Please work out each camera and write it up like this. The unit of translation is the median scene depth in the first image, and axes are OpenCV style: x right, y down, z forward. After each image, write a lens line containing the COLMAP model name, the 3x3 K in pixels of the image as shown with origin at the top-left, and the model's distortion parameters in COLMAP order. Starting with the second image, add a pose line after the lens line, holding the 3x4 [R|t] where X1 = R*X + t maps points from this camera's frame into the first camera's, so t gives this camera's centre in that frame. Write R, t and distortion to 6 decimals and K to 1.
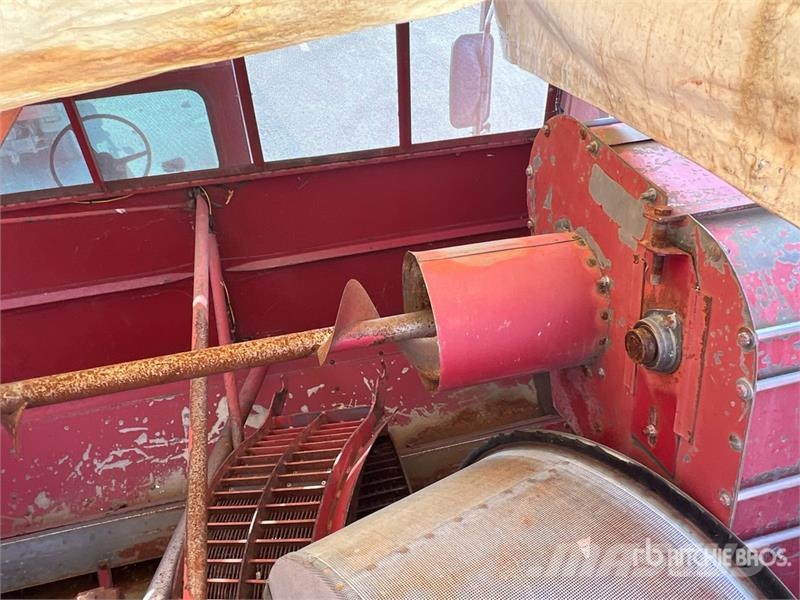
lens RADIAL K [[615.5, 0, 408.6], [0, 615.5, 294.2], [0, 0, 1]] dist [0.067735, -0.077552]
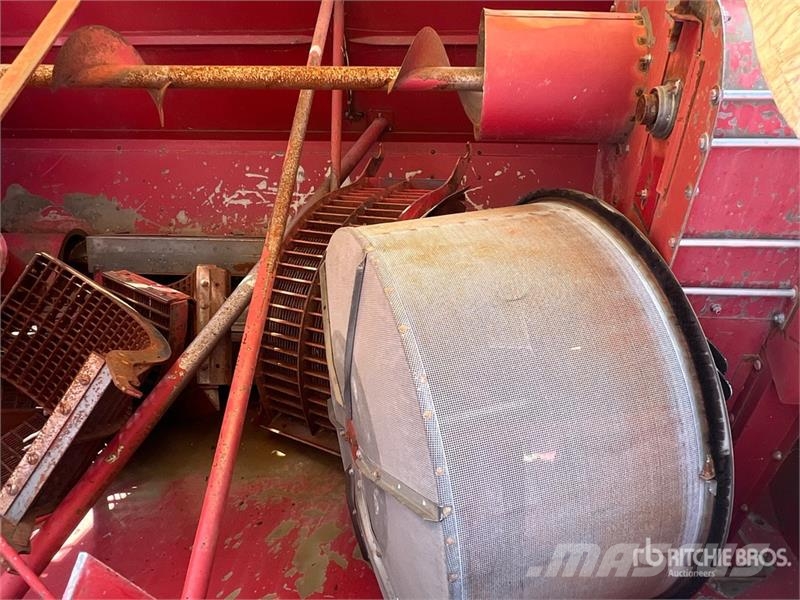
lens RADIAL K [[615.5, 0, 408.6], [0, 615.5, 294.2], [0, 0, 1]] dist [0.067735, -0.077552]
pose [[0.960184, 0.227708, -0.161850, 0.181052], [-0.177766, 0.944922, 0.274812, 0.142899], [0.215512, -0.235099, 0.947778, -0.236547]]
